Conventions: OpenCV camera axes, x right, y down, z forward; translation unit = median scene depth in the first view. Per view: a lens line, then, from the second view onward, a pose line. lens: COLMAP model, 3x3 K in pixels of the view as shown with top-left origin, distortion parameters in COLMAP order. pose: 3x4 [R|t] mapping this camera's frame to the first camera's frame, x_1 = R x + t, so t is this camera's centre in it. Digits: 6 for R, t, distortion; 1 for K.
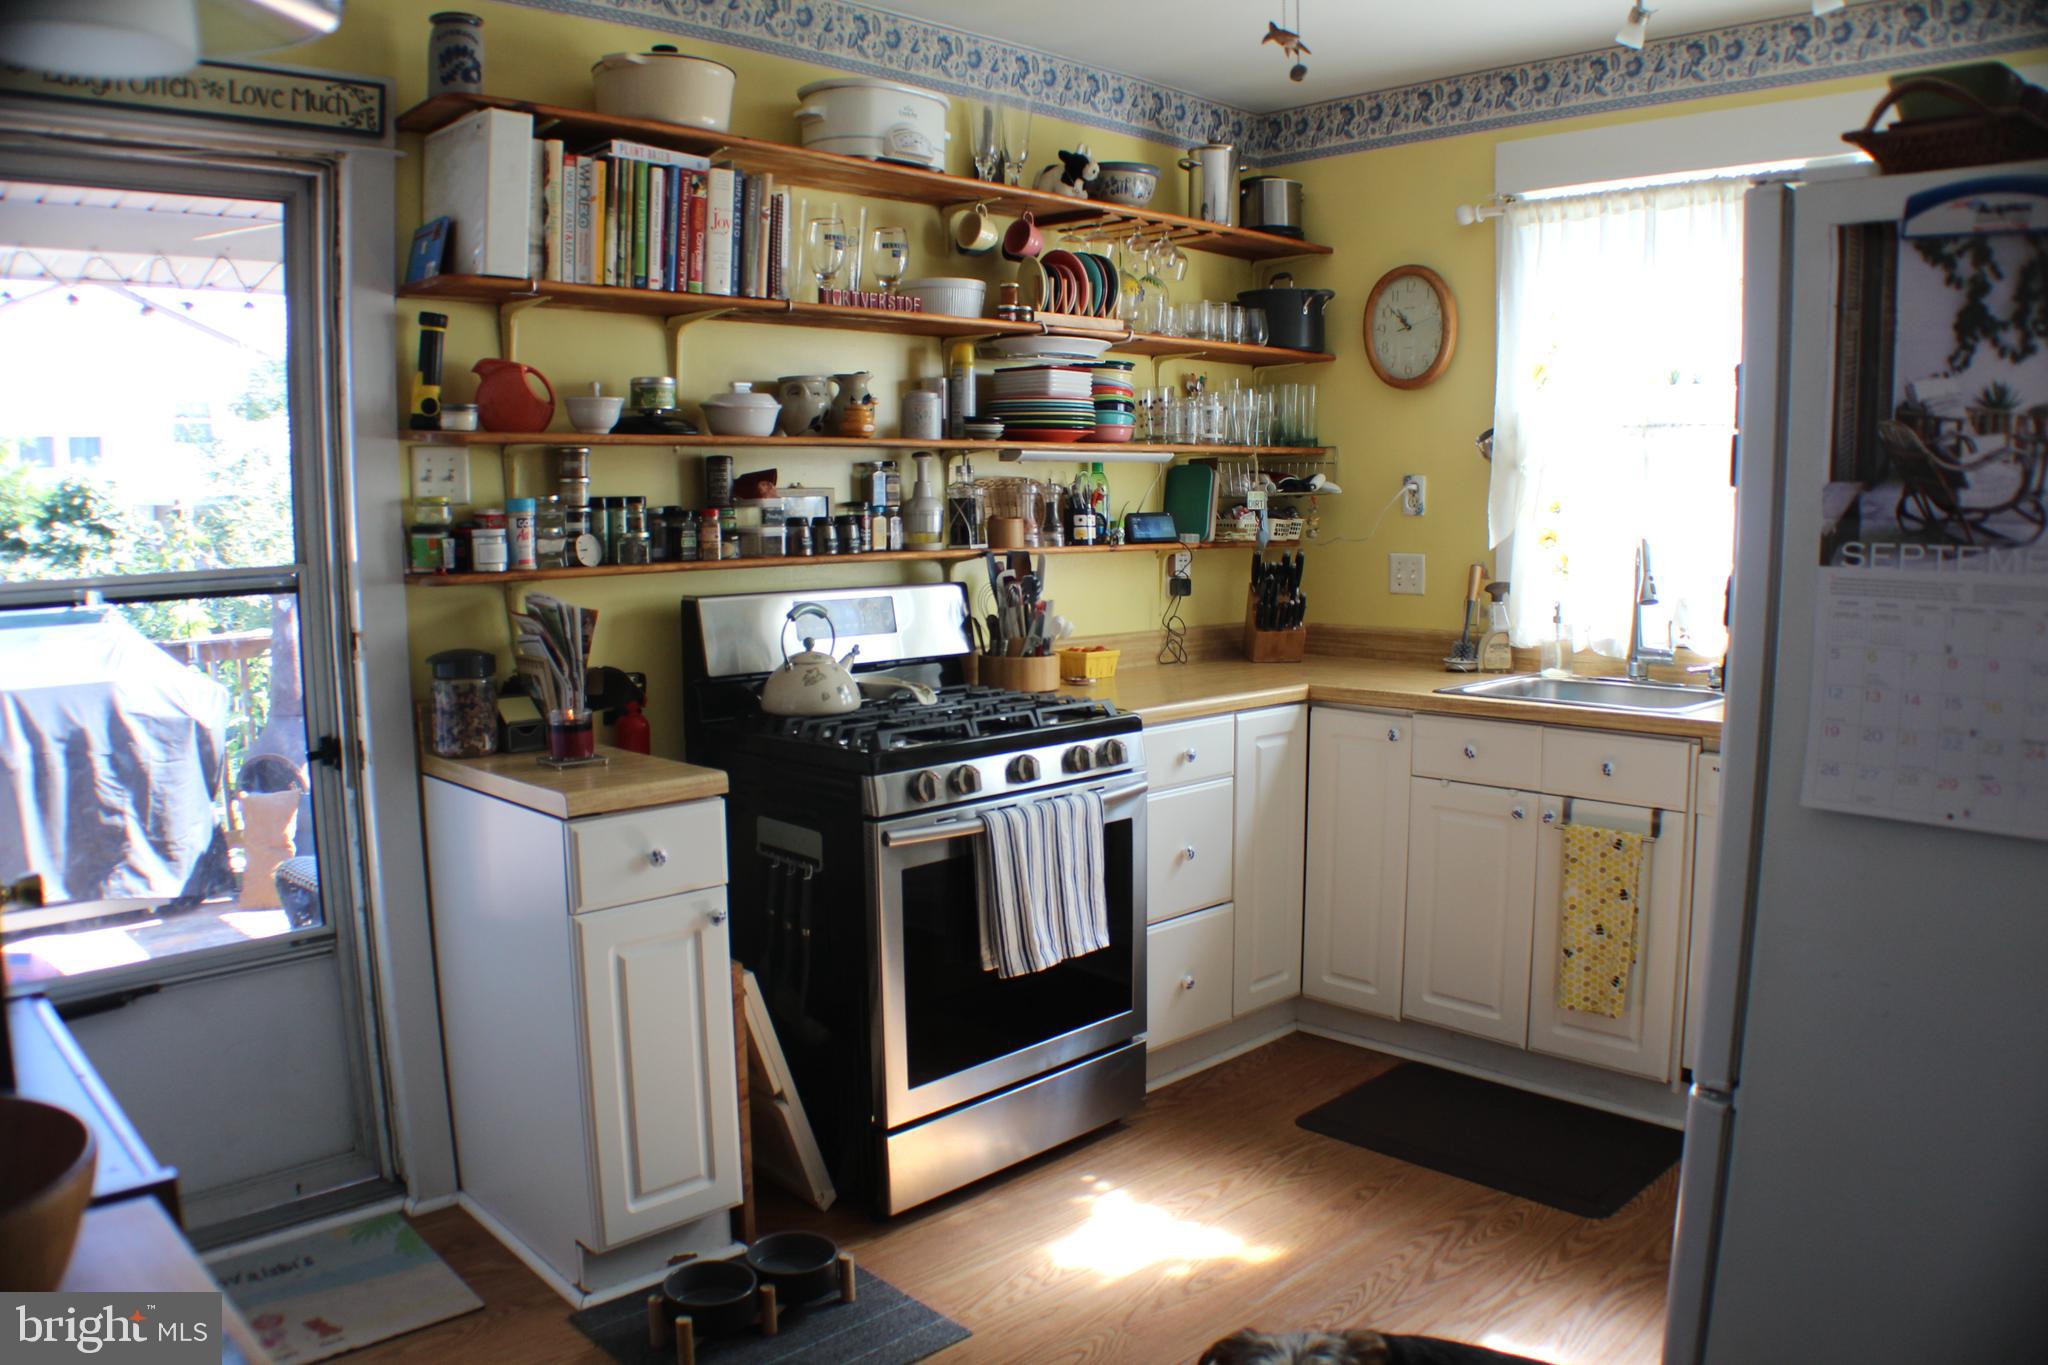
lens RADIAL K [[1633.5, 0, 983.3], [0, 1633.5, 677.3], [0, 0, 1]] dist [-0.185727, 0.064792]
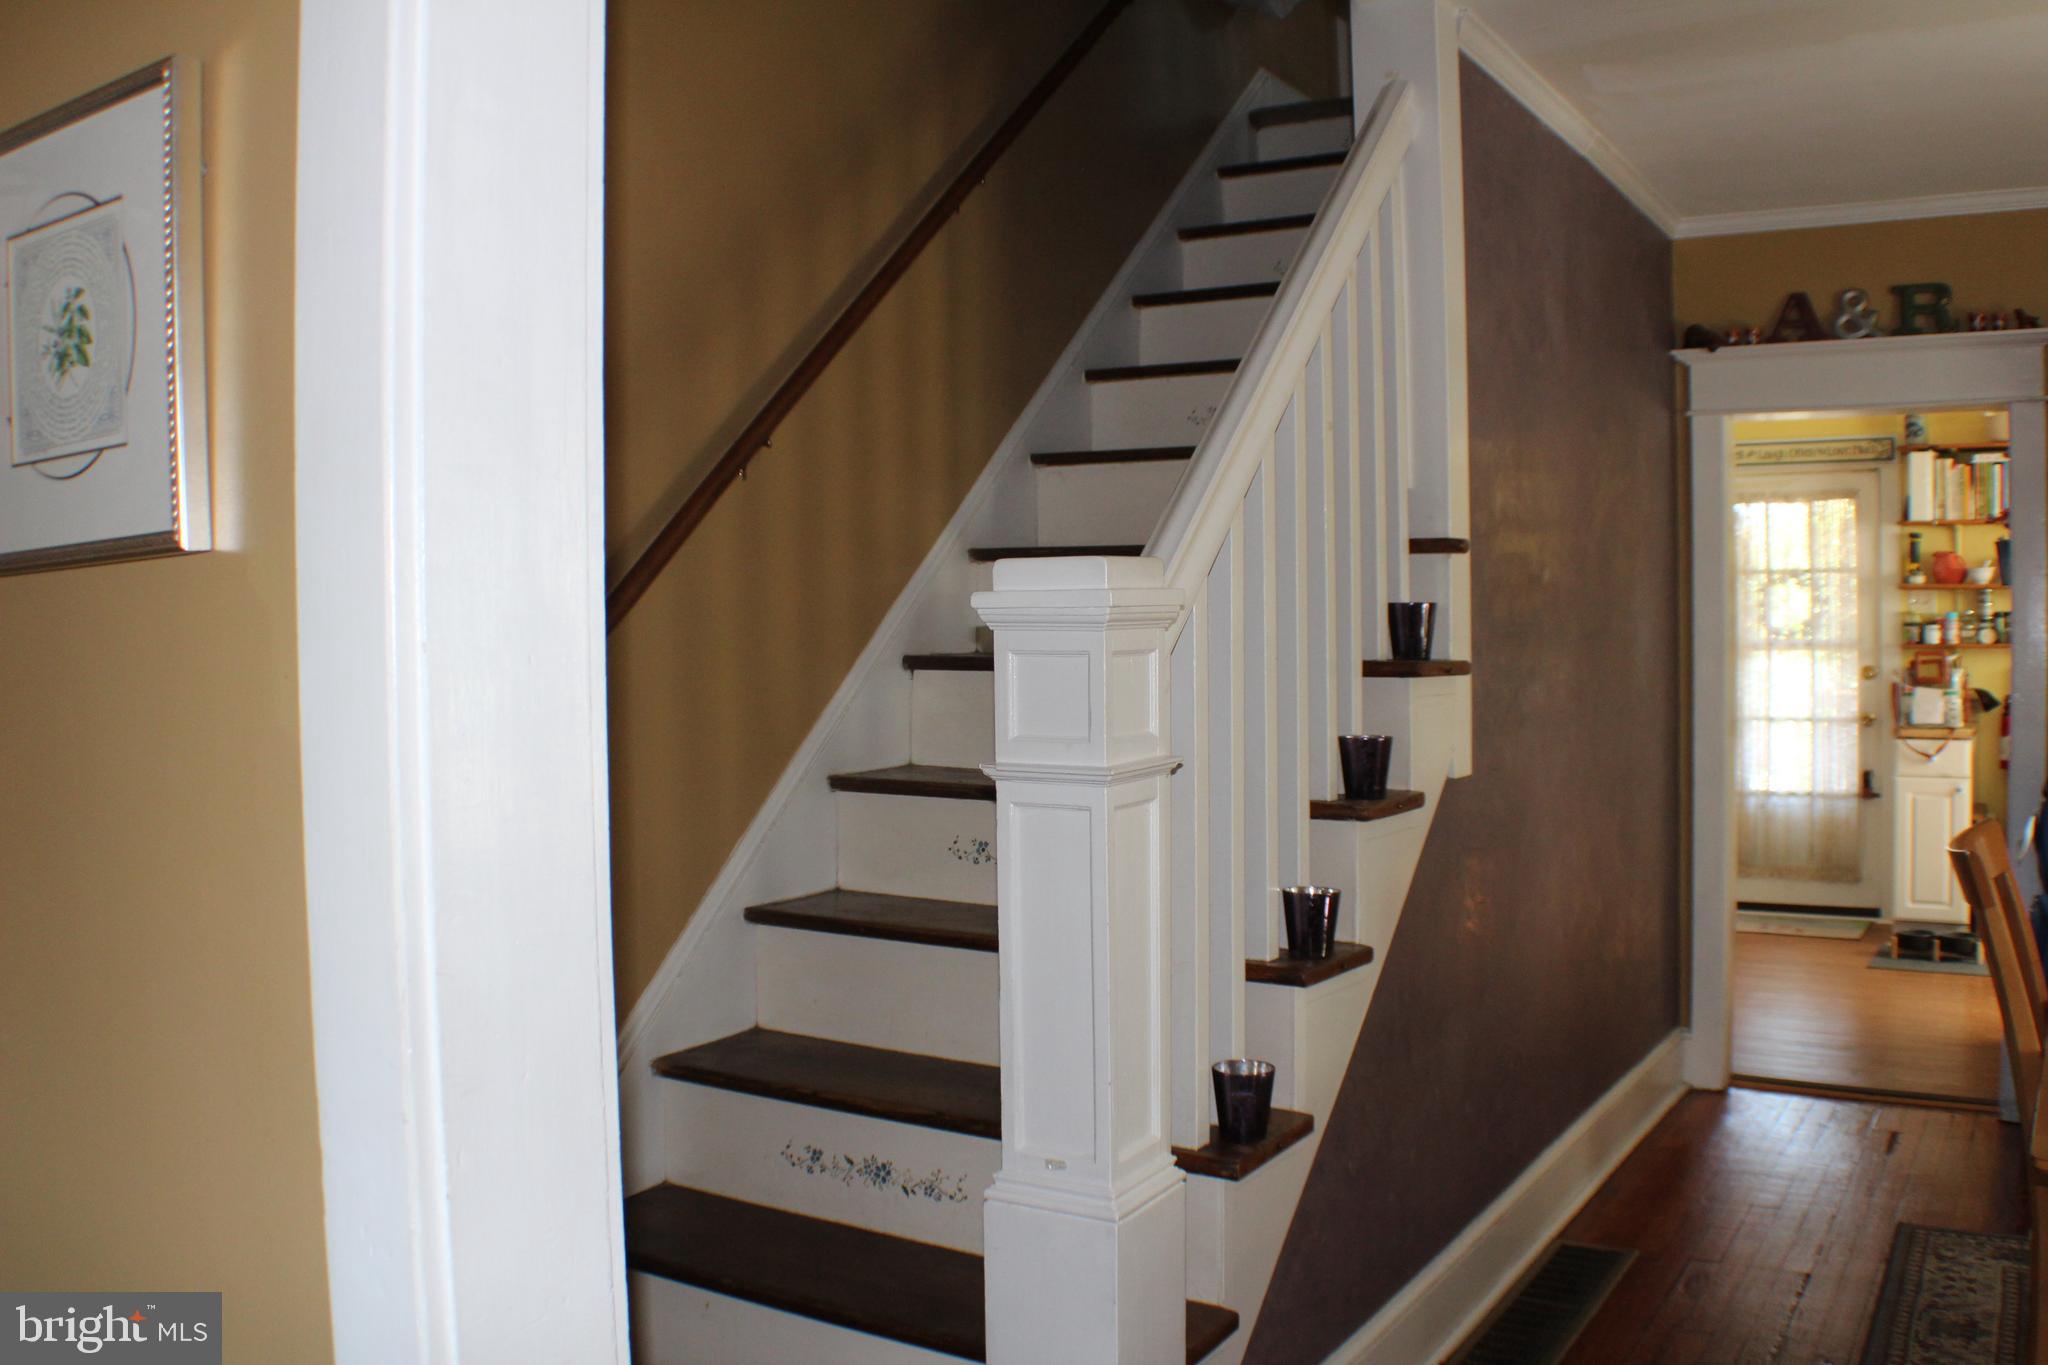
lens RADIAL K [[1716.8, 0, 1024.0], [0, 1716.8, 682.5], [0, 0, 1]] dist [-0.139402, 0.005576]
pose [[0.260997, 0.029616, -0.964885, 1.639992], [-0.101366, 0.994844, 0.003116, 0.114894], [0.960003, 0.096994, 0.262653, -0.870259]]
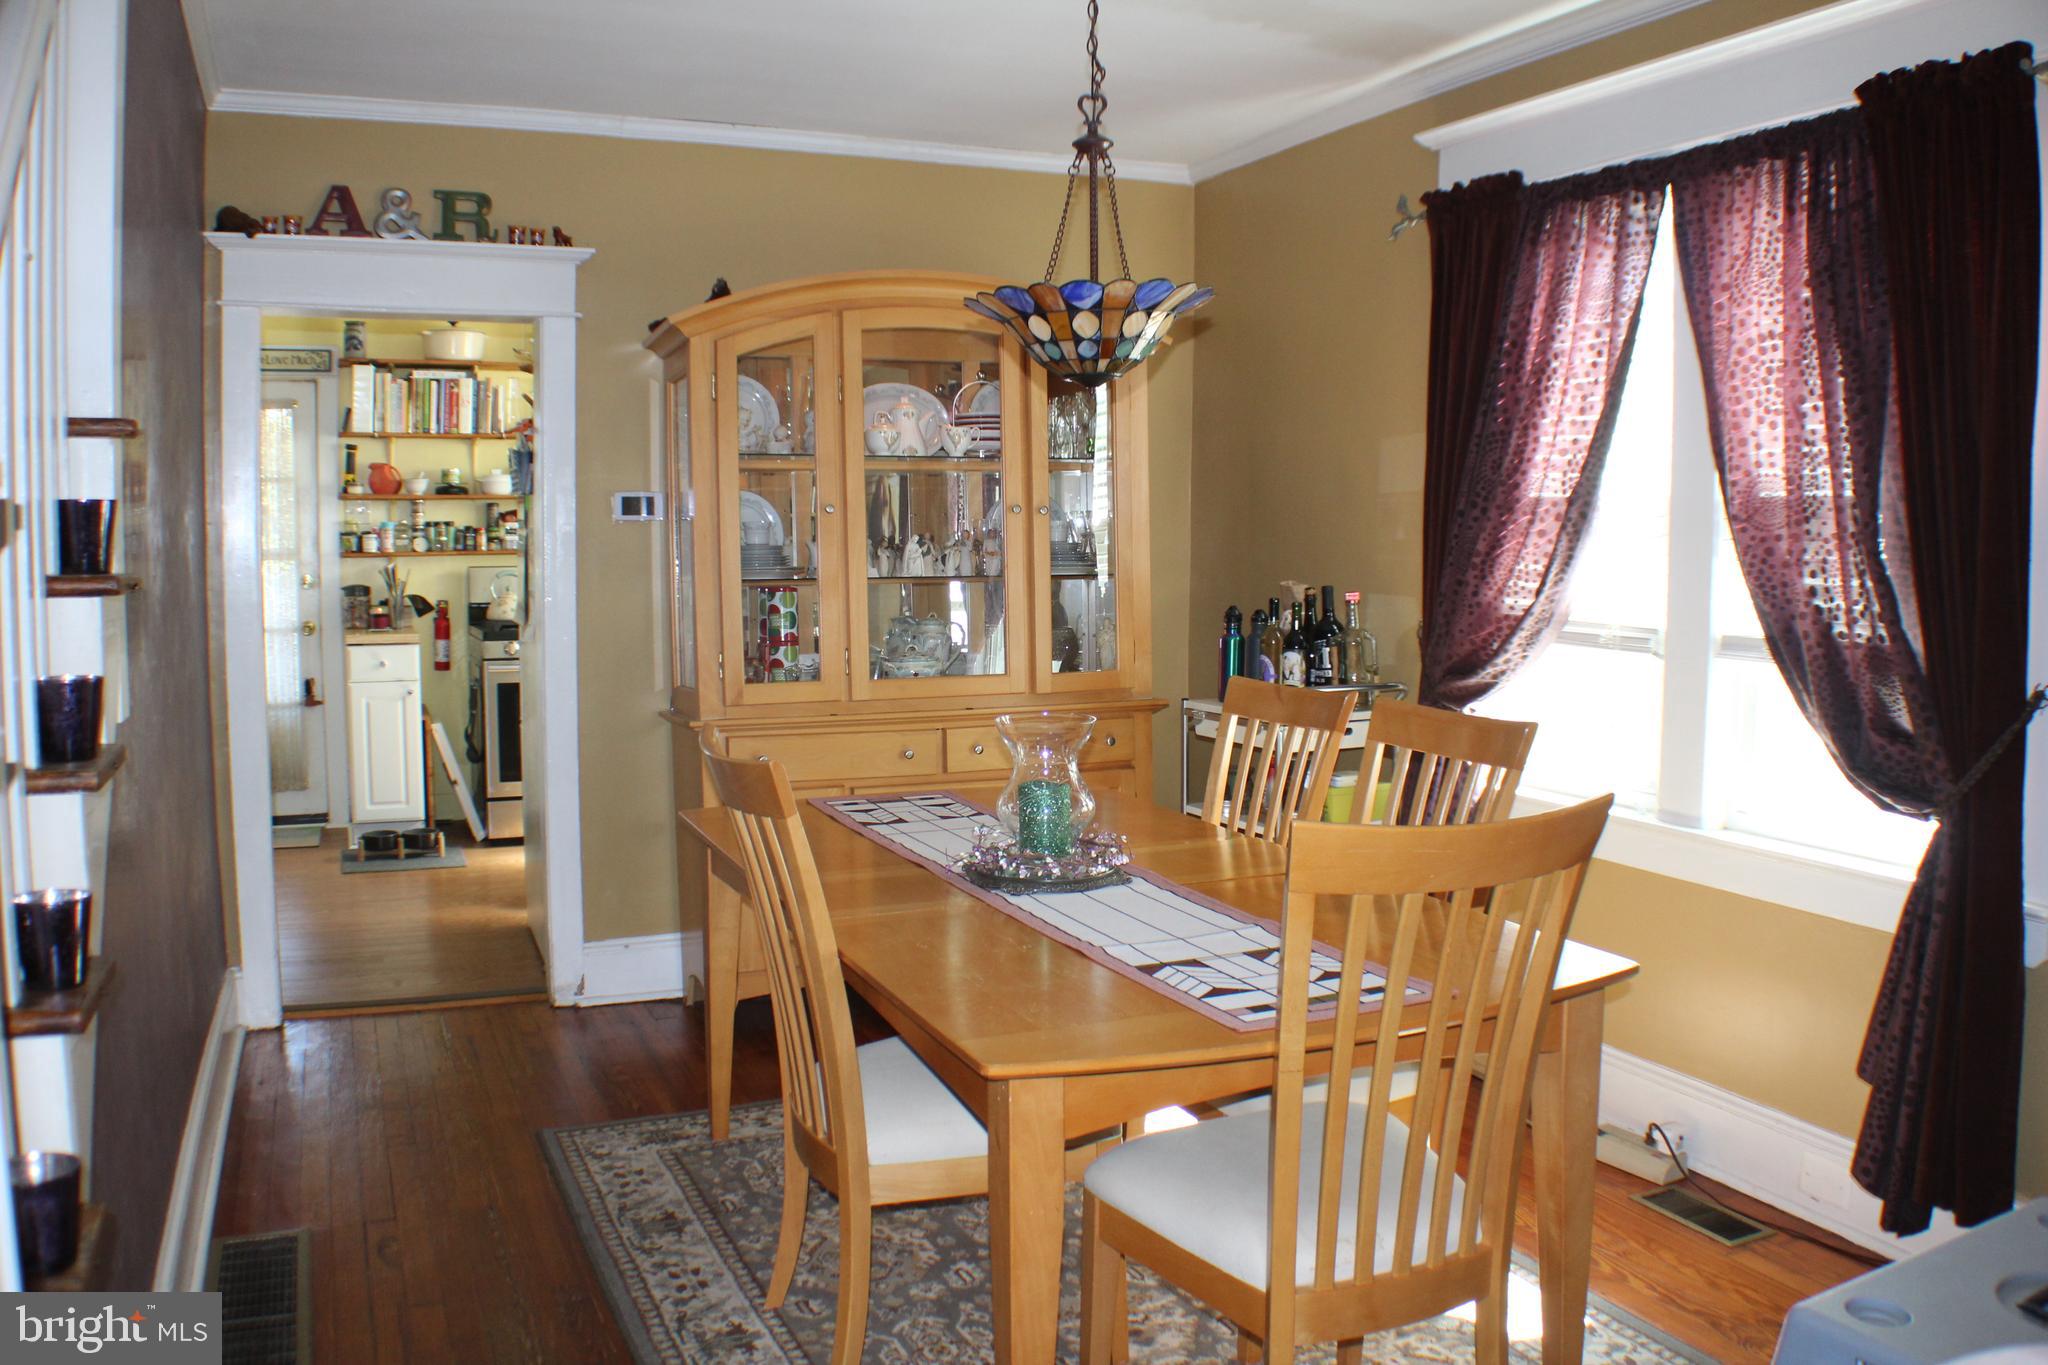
lens RADIAL K [[1629.8, 0, 1014.3], [0, 1629.8, 668.9], [0, 0, 1]] dist [-0.210705, 0.077281]
pose [[0.947432, 0.034516, -0.318091, 1.348661], [-0.044865, 0.998674, -0.025265, 0.122756], [0.316797, 0.038208, 0.947723, -0.901867]]
